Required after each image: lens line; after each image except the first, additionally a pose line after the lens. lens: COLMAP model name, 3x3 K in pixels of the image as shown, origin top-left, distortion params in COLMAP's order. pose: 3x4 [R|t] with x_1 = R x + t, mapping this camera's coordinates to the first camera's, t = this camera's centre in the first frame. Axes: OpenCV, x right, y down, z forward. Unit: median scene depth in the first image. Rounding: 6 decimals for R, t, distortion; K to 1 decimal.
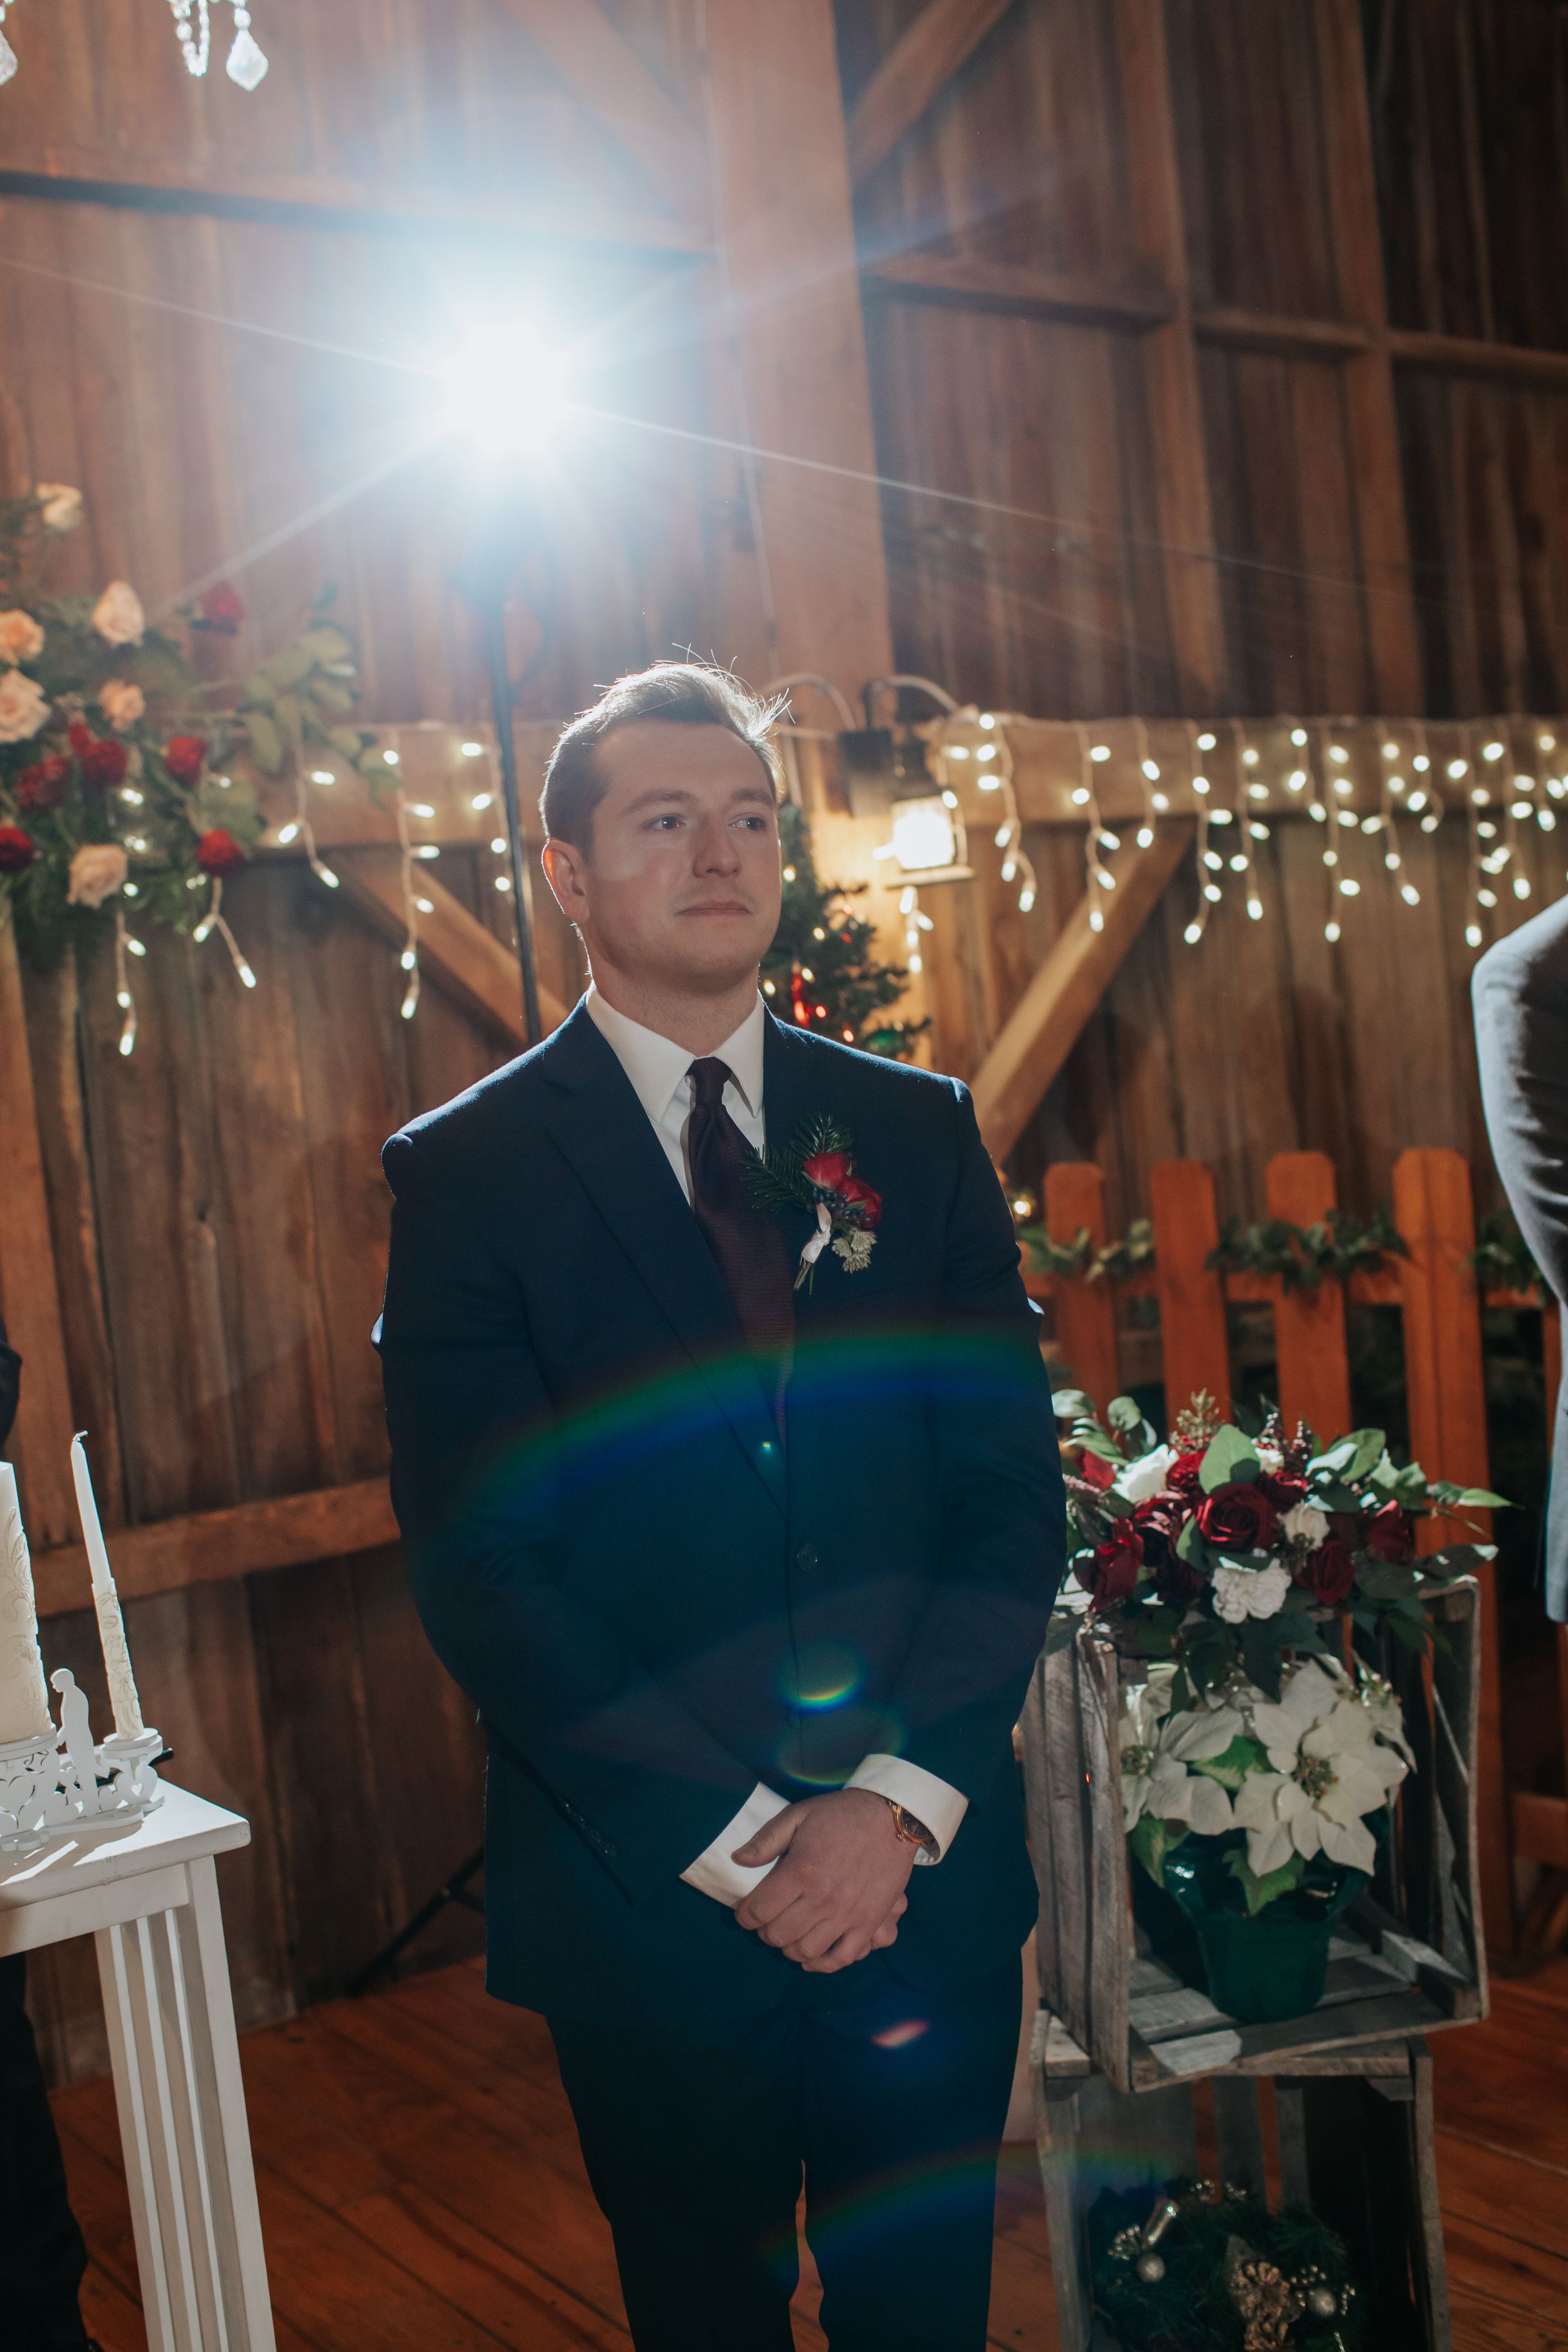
lens RADIAL K [[2539.0, 0, 868.9], [0, 2539.0, 1186.7], [0, 0, 1]] dist [-0.098872, 0.128821]
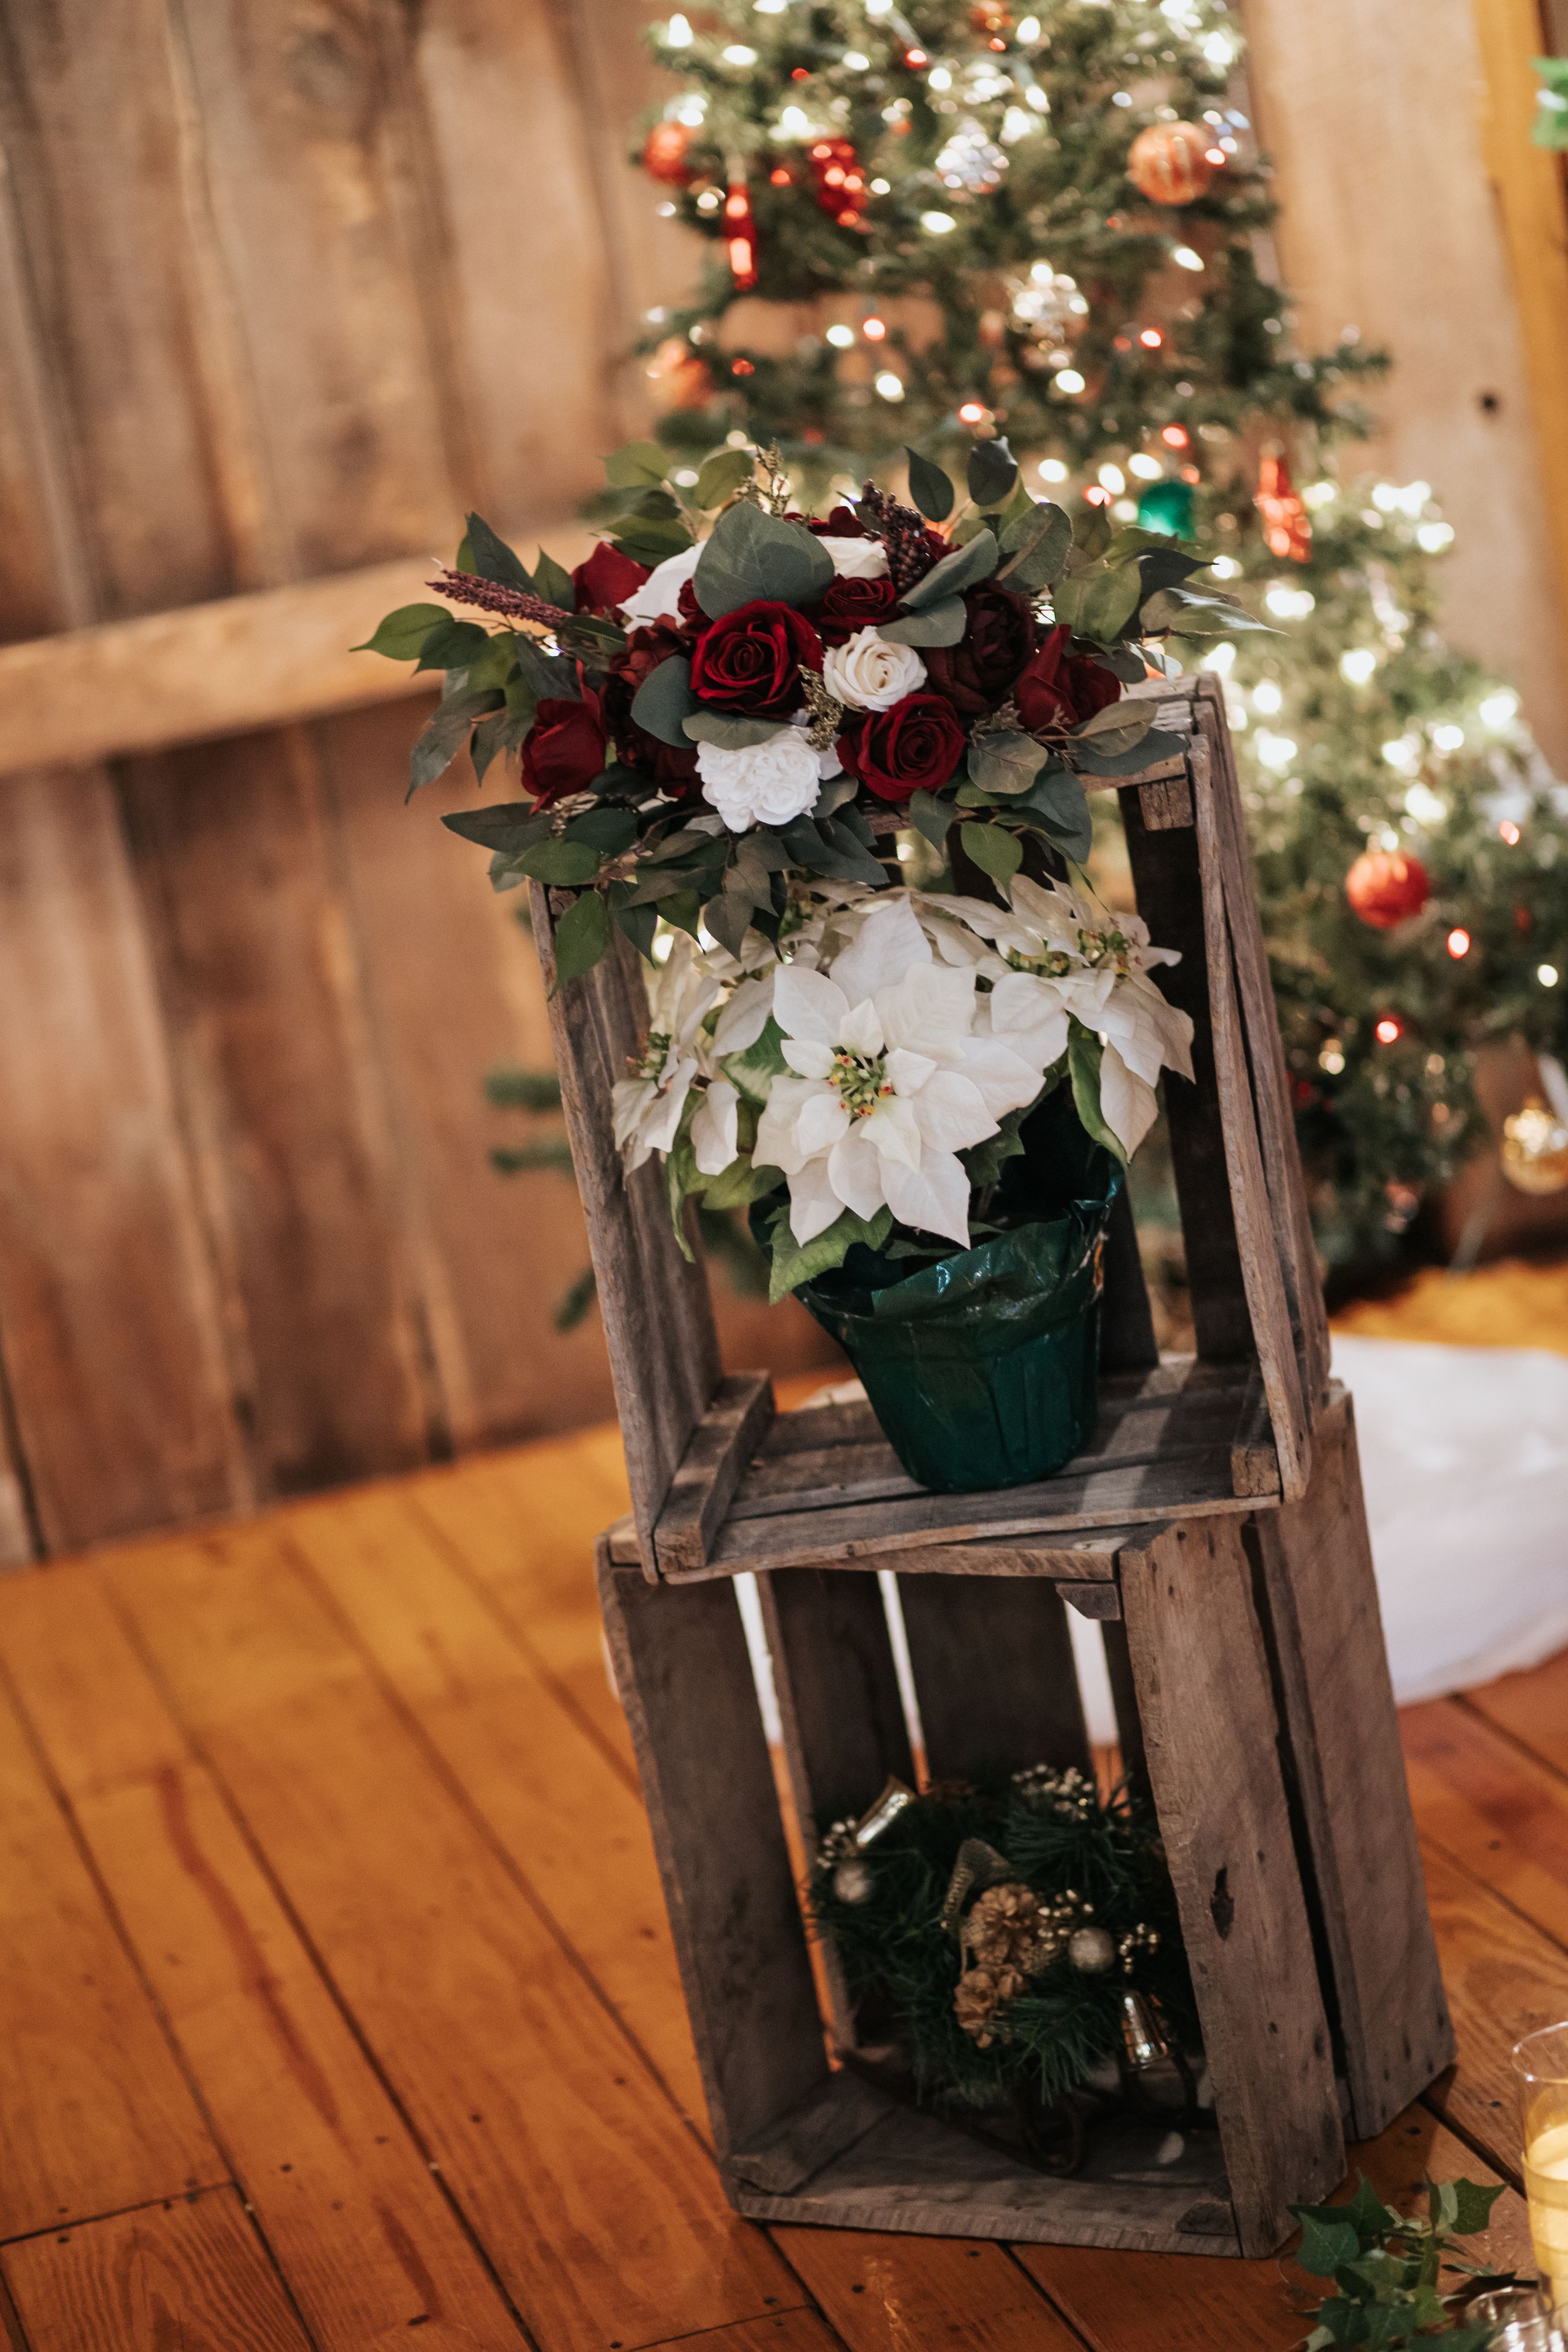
lens RADIAL K [[5776.5, 0, 784.0], [0, 5776.5, 1176.0], [0, 0, 1]] dist [-0.022577, -0.349576]
pose [[0.937381, 0.015920, -0.347942, 0.348816], [0.063684, 0.974282, 0.216147, -0.024771], [0.342434, -0.224770, 0.912259, -0.150702]]
